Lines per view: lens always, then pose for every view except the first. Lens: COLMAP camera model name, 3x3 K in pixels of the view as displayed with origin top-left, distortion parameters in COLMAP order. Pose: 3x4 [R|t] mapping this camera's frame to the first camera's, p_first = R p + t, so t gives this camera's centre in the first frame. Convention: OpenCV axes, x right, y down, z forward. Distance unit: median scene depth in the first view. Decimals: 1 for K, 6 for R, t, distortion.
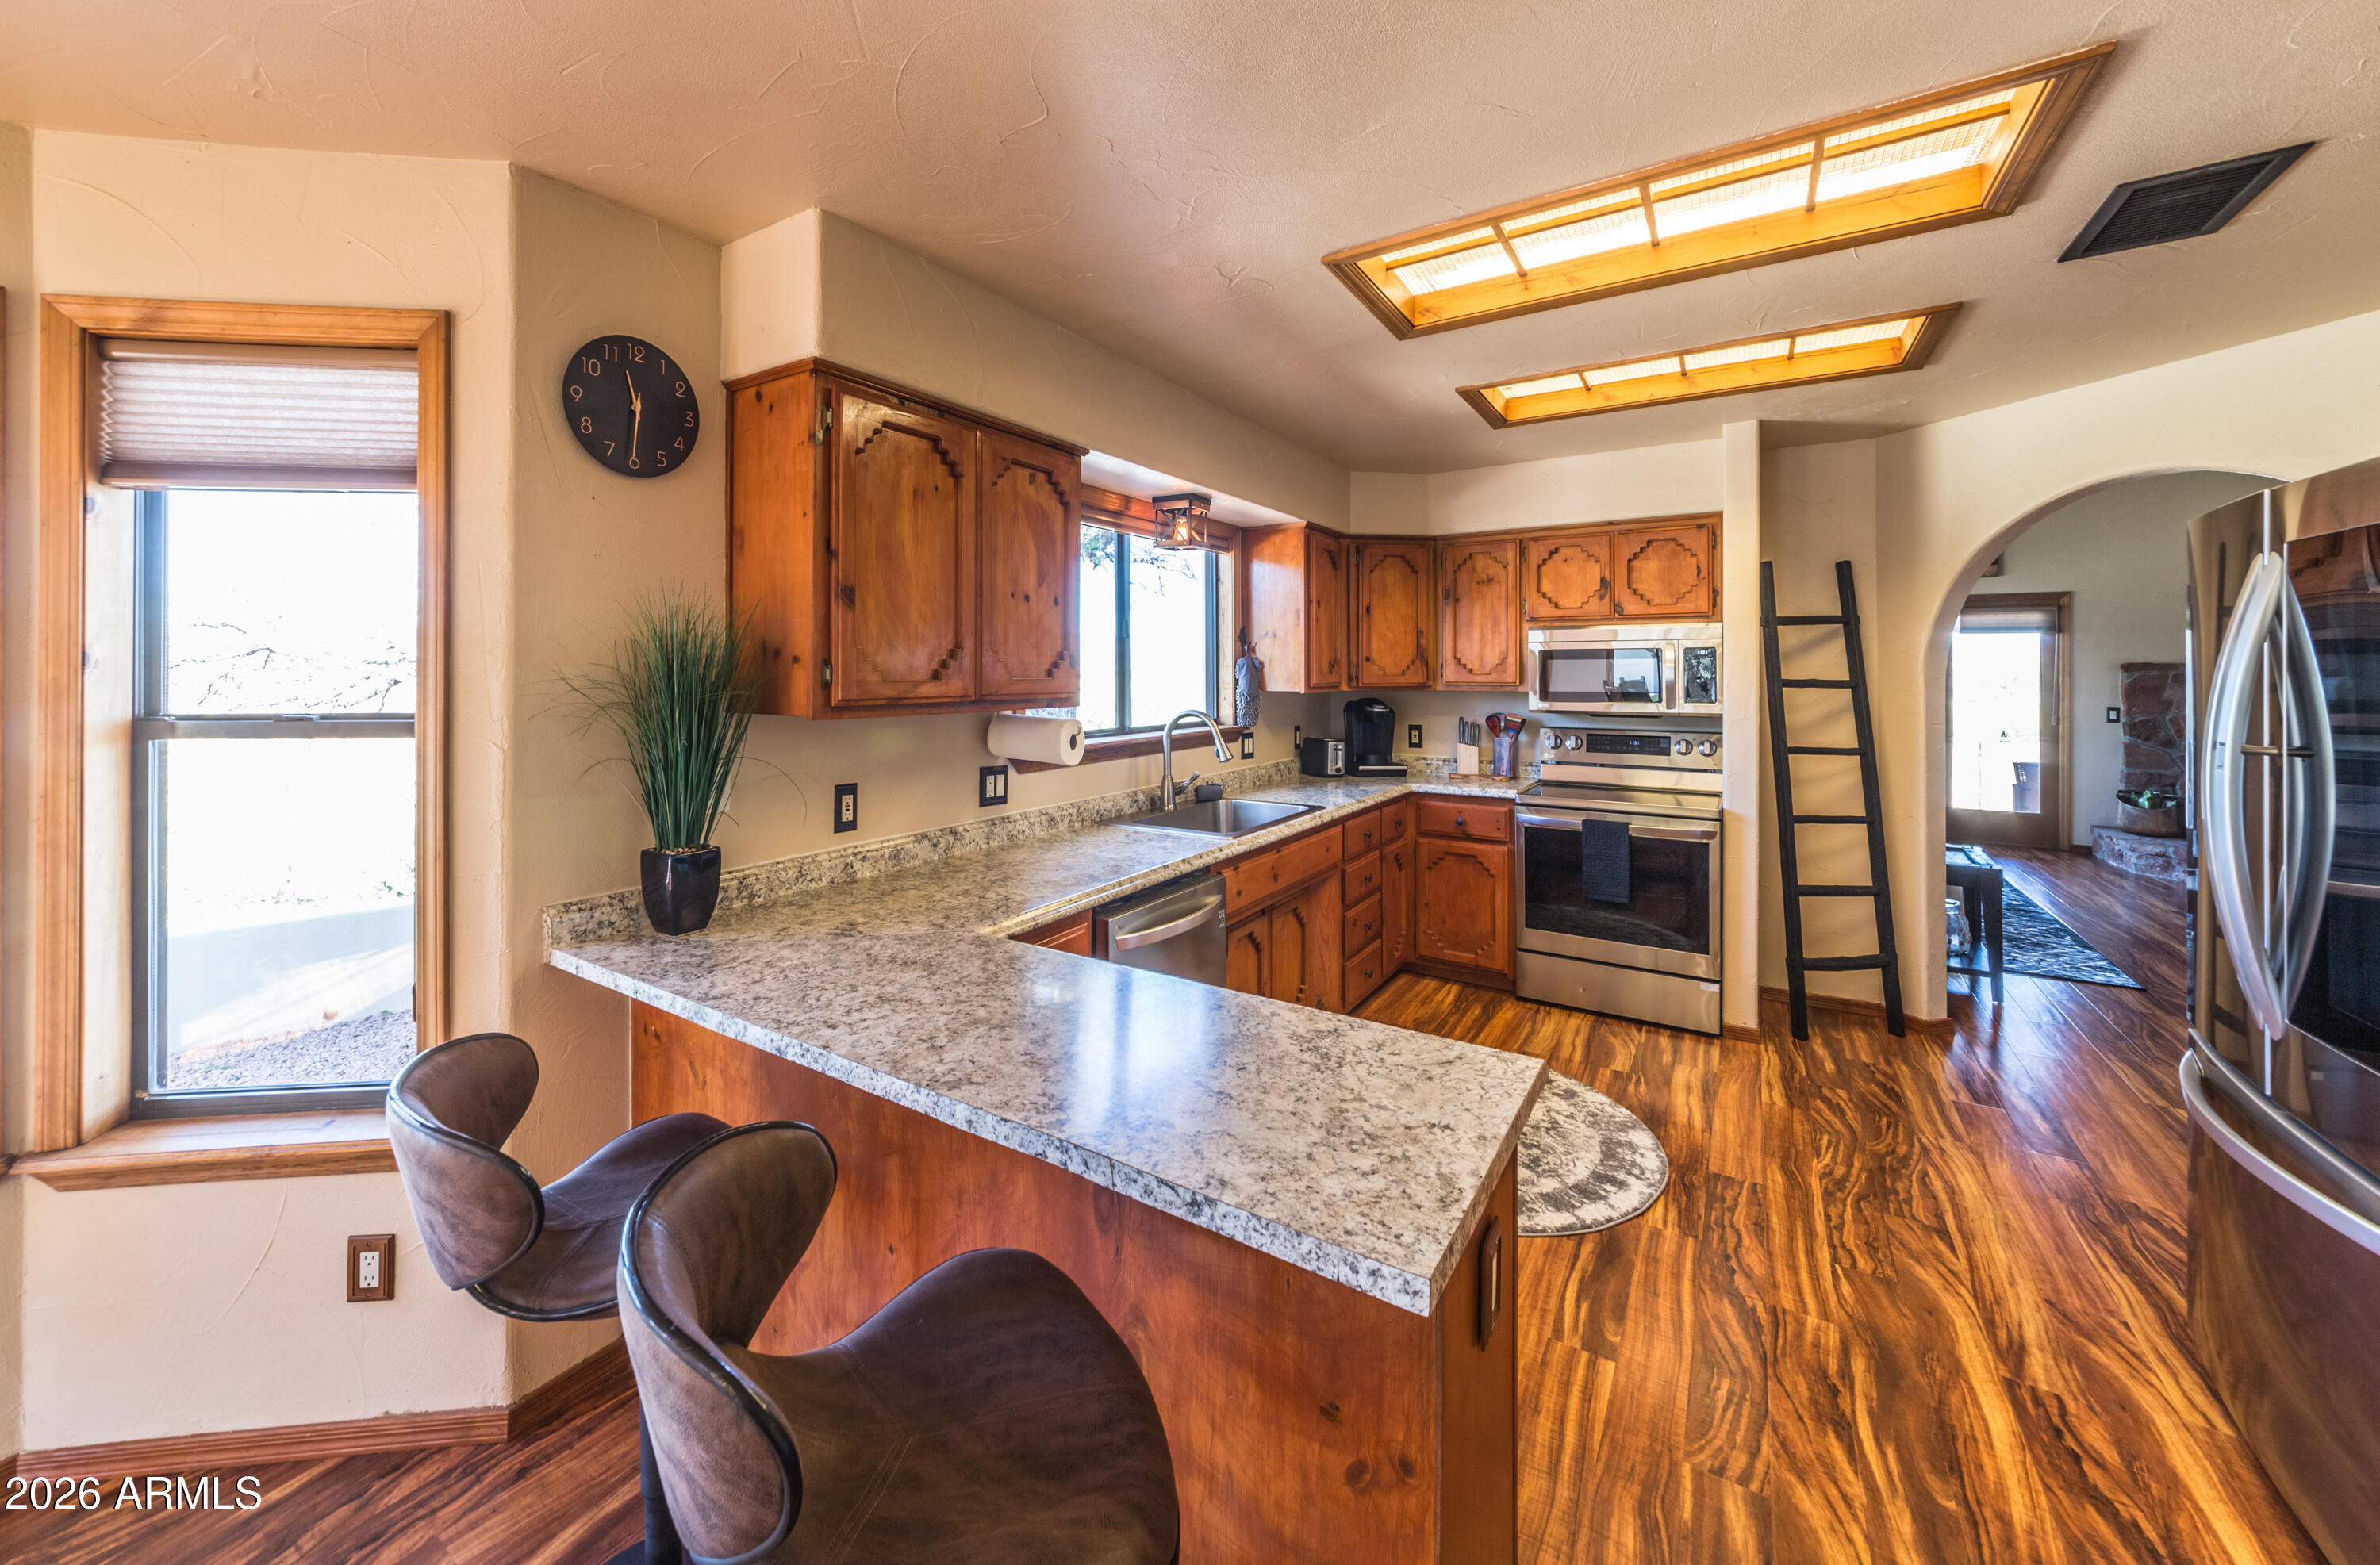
lens RADIAL K [[935.0, 0, 1128.4], [0, 935.0, 661.5], [0, 0, 1]] dist [0.010950, 0.000156]
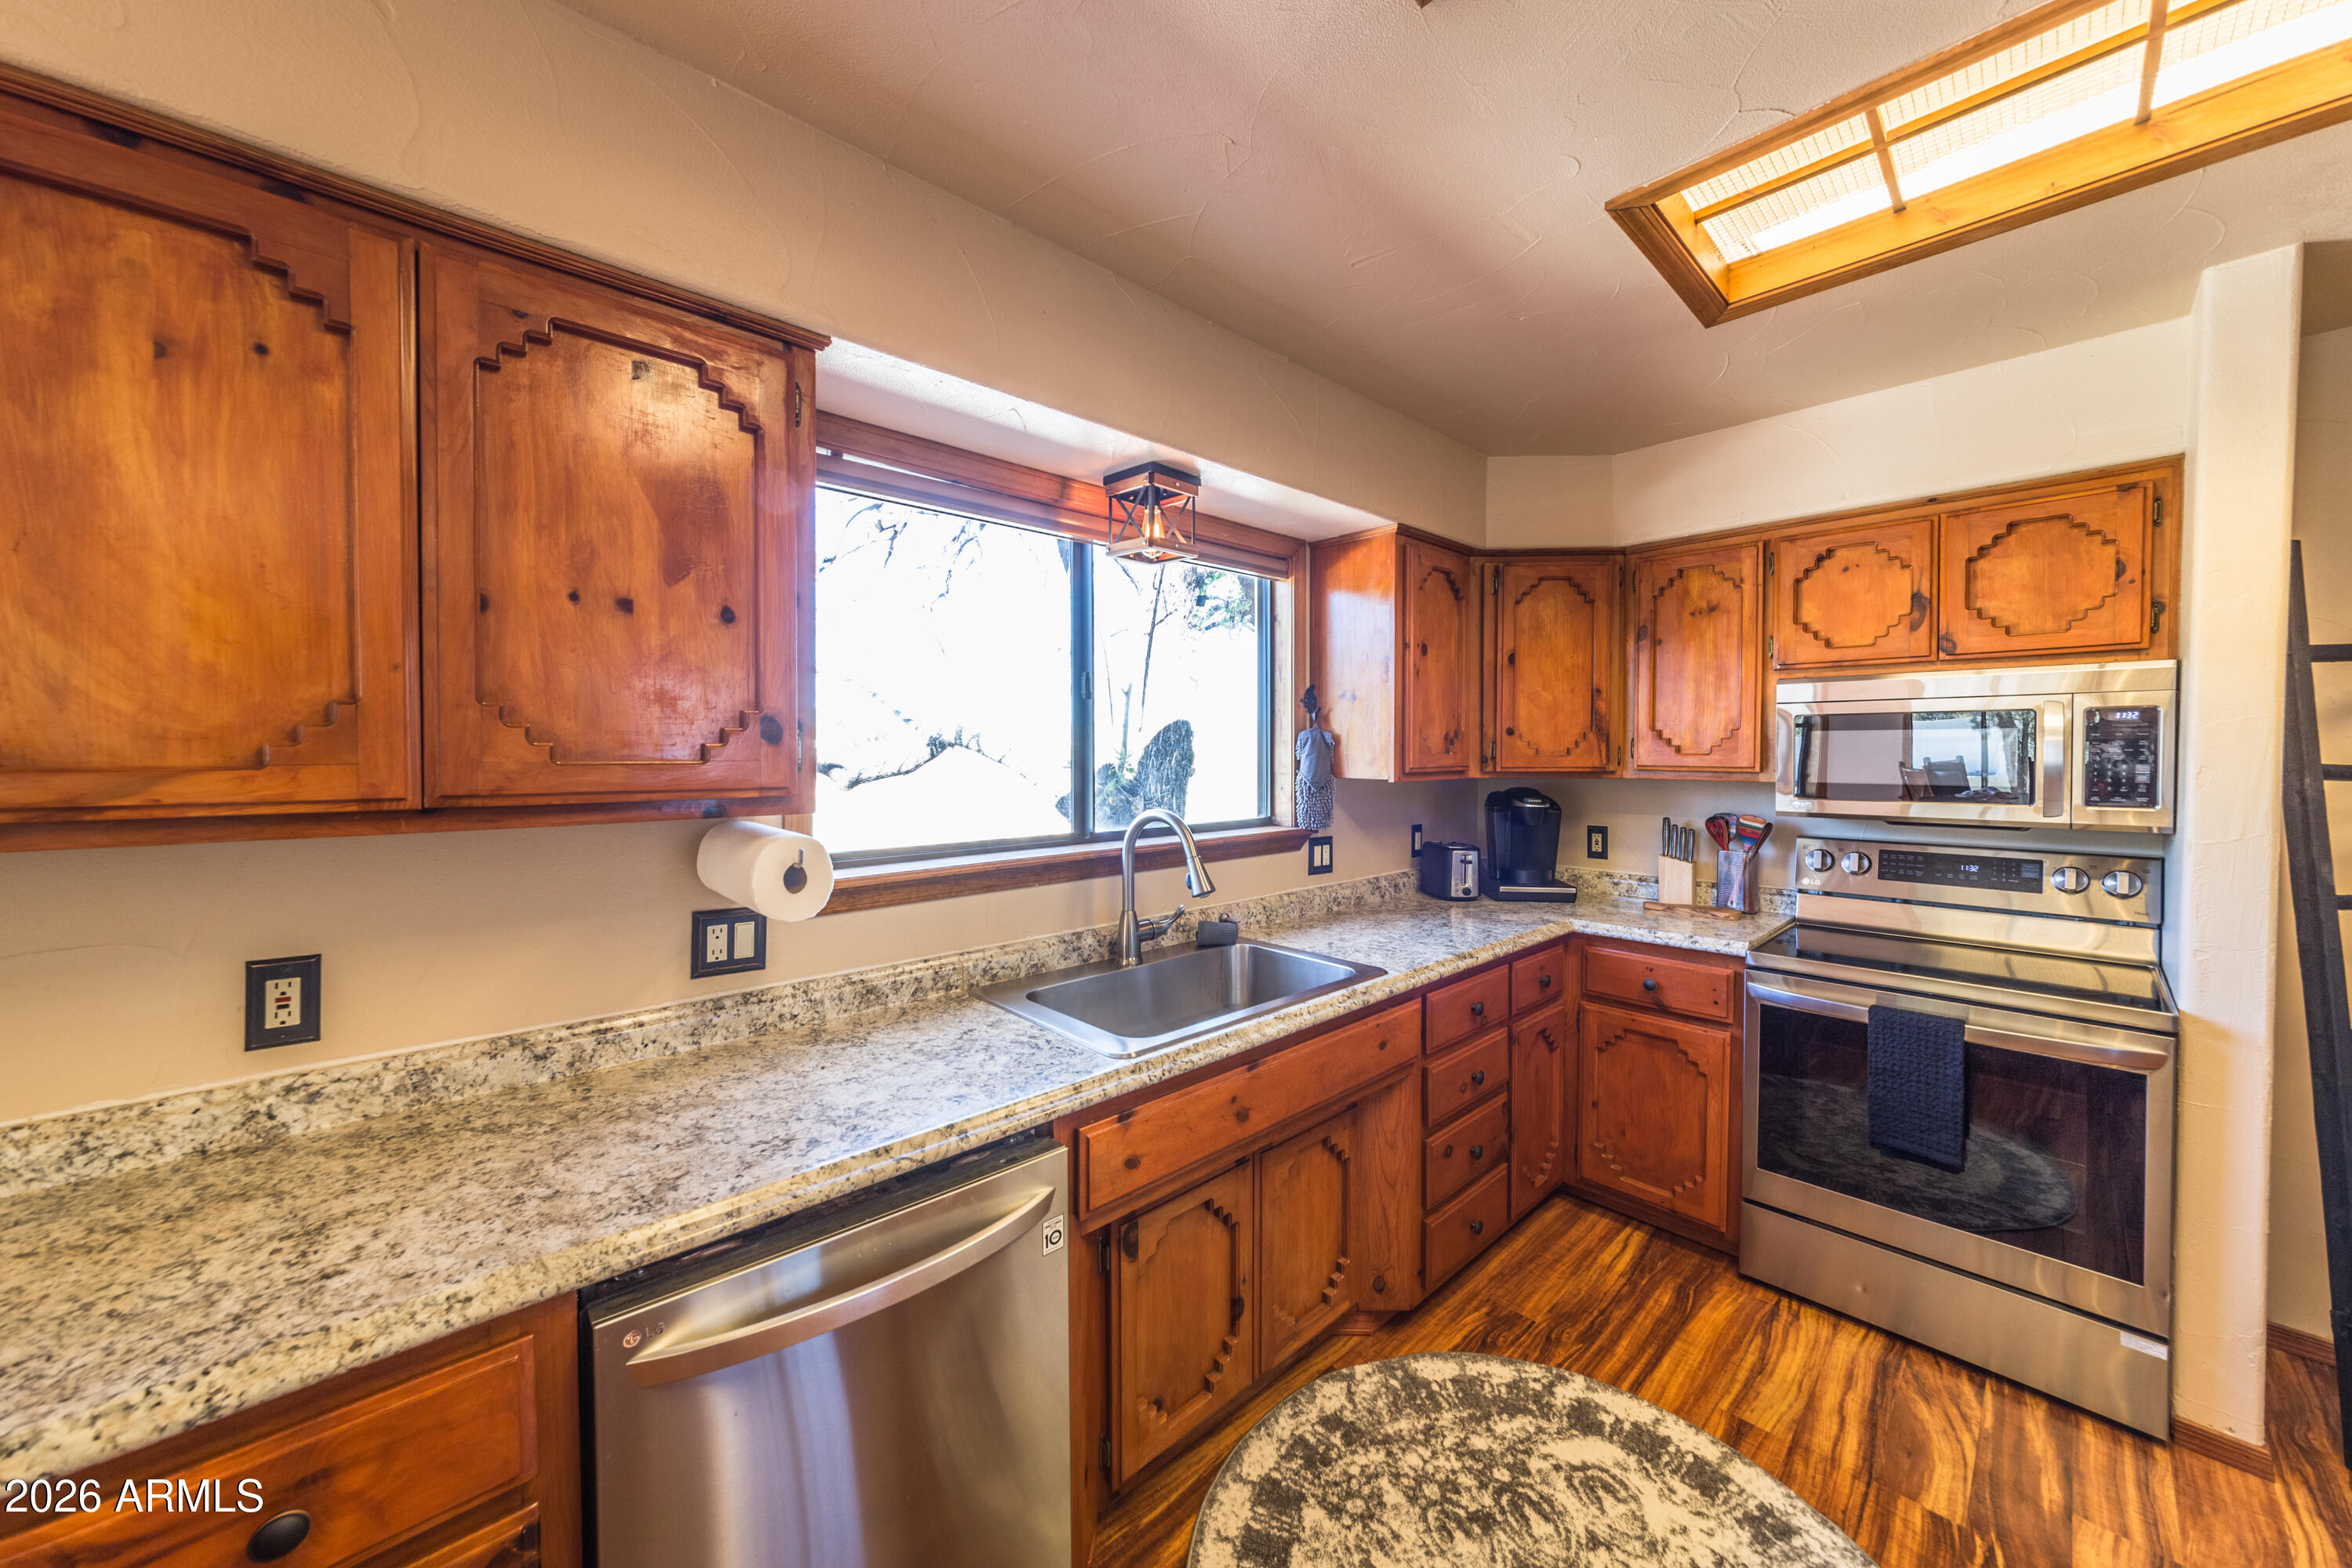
lens RADIAL K [[850.6, 0, 1172.8], [0, 850.6, 761.3], [0, 0, 1]] dist [-0.008307, -0.000064]
pose [[0.972500, 0.004614, -0.232857, 0.174572], [0.000989, 0.999713, 0.023937, 0.004207], [0.232901, -0.023509, 0.972216, 0.371577]]
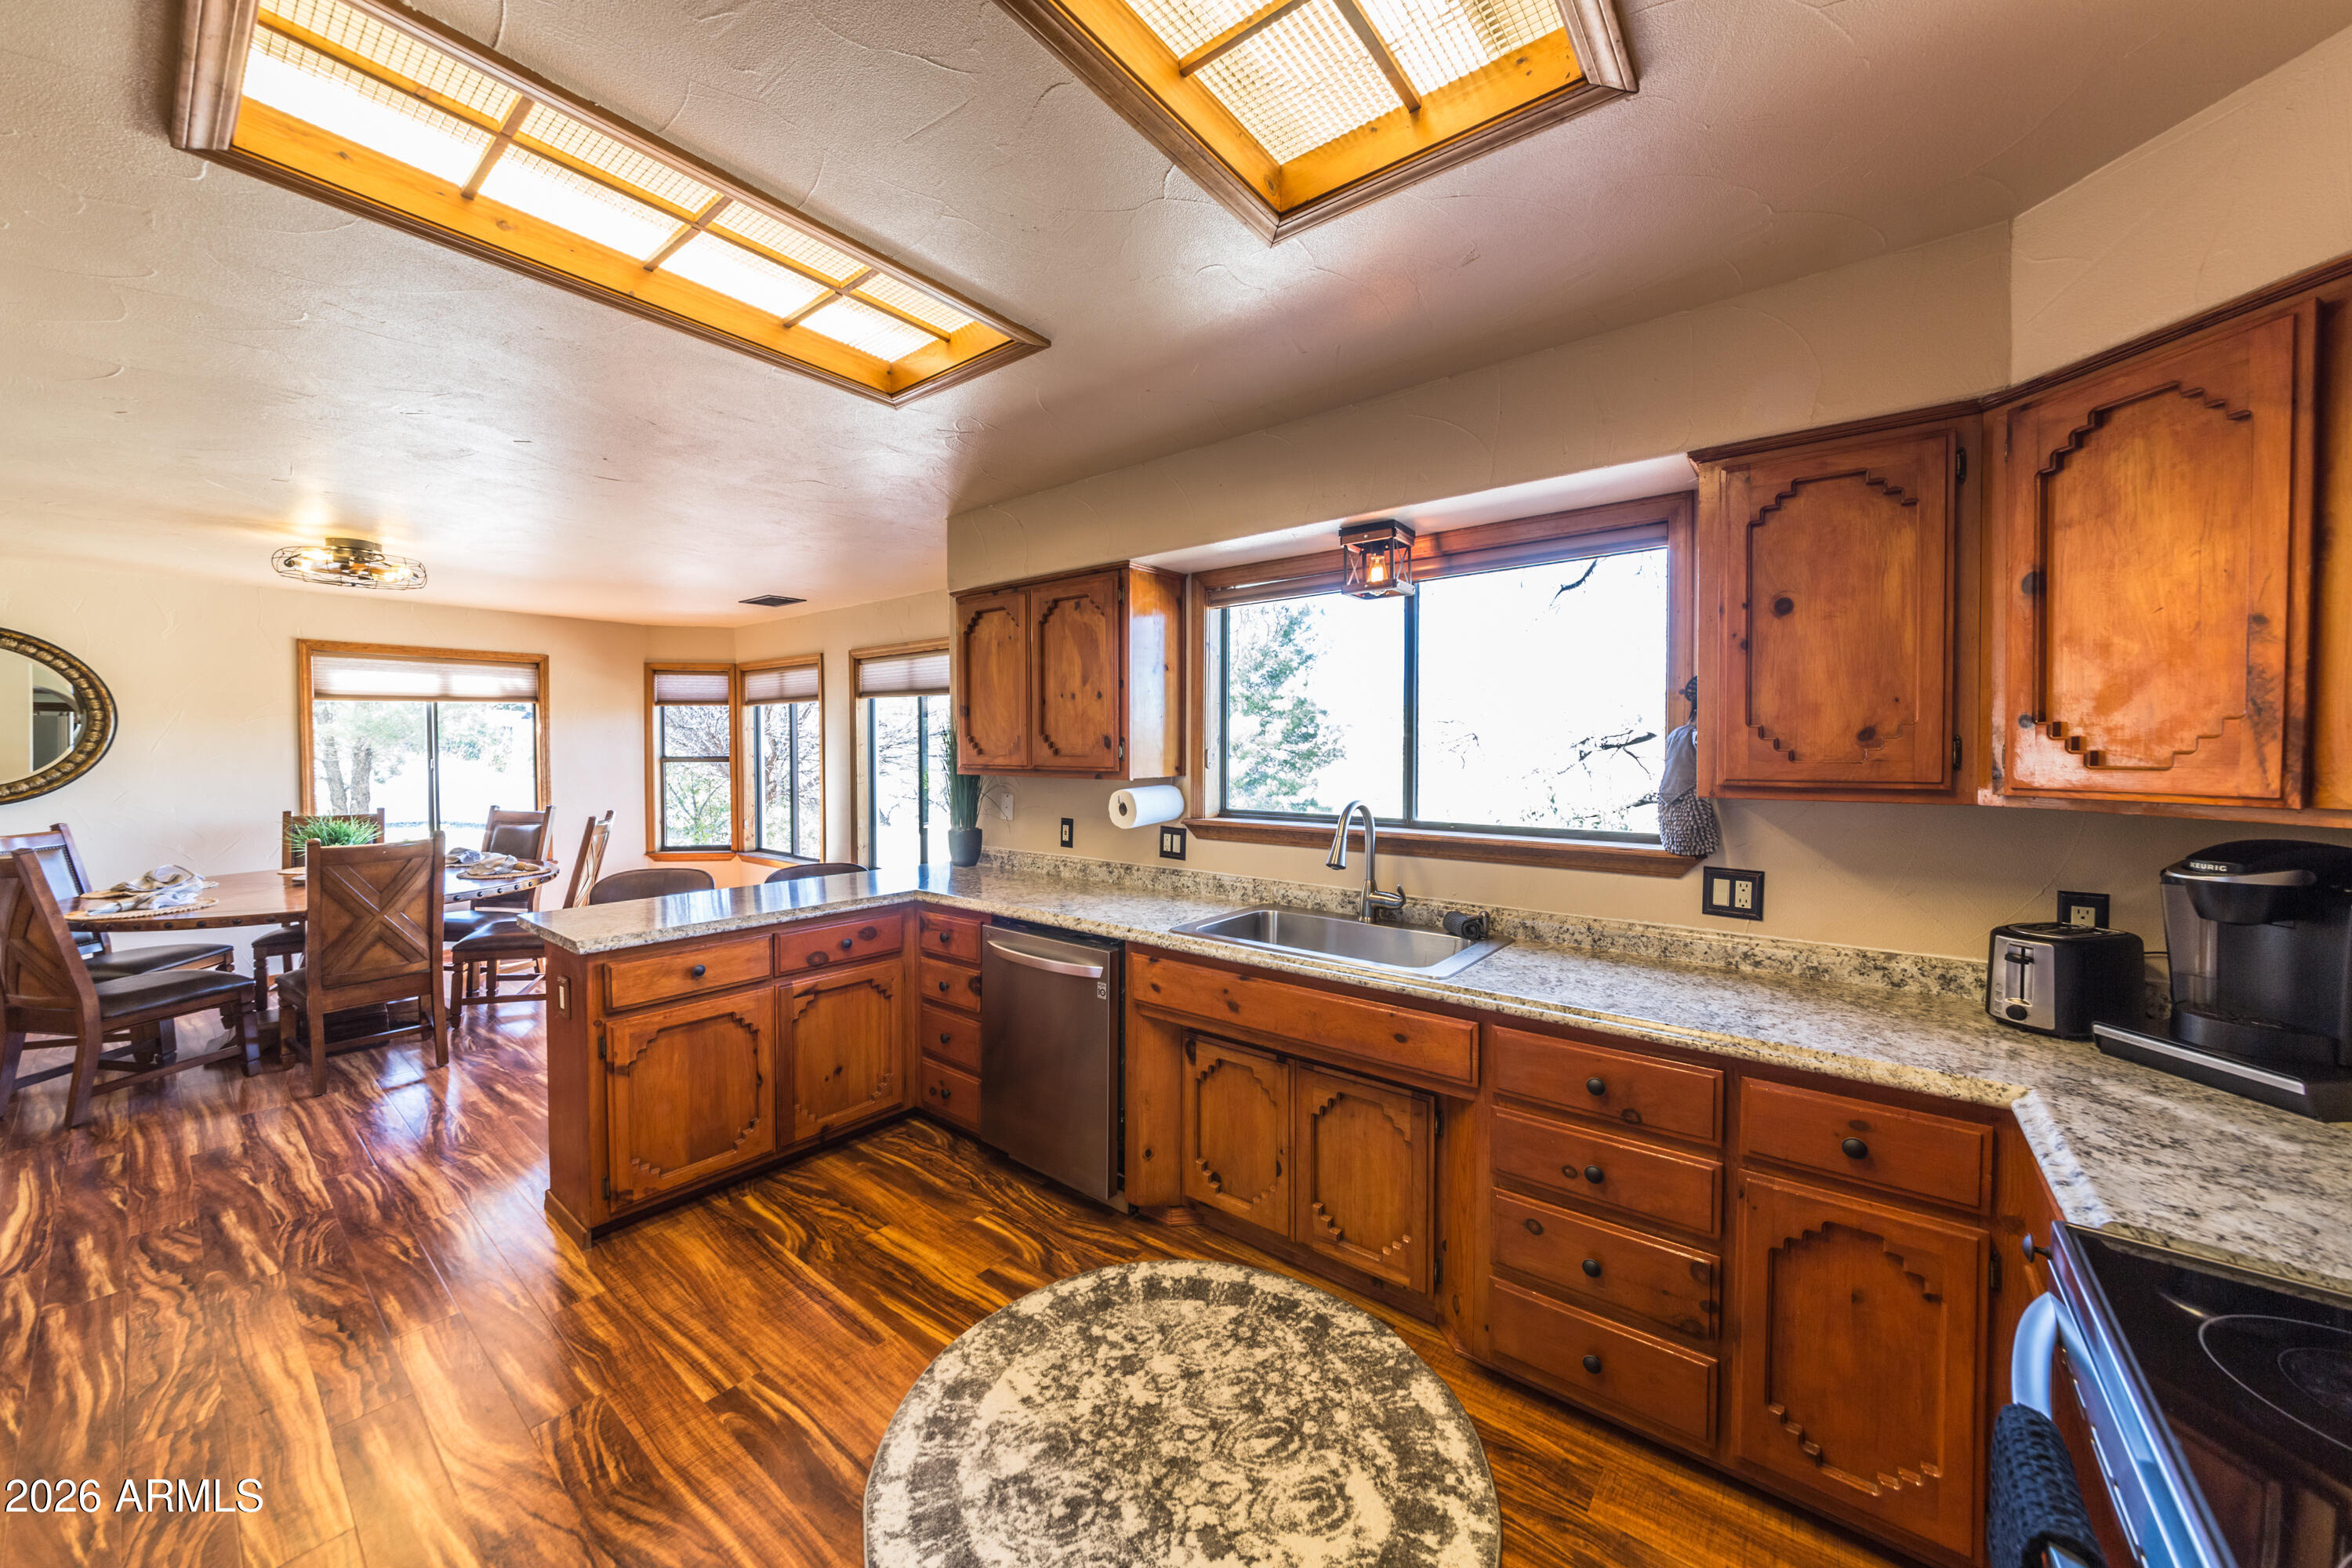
lens RADIAL K [[828.6, 0, 1176.1], [0, 828.6, 766.8], [0, 0, 1]] dist [-0.000057, 0.000239]
pose [[-0.075697, 0.022742, -0.996871, 0.656075], [0.008128, 0.999721, 0.022190, 0.005611], [0.997098, -0.006423, -0.075860, 0.757963]]
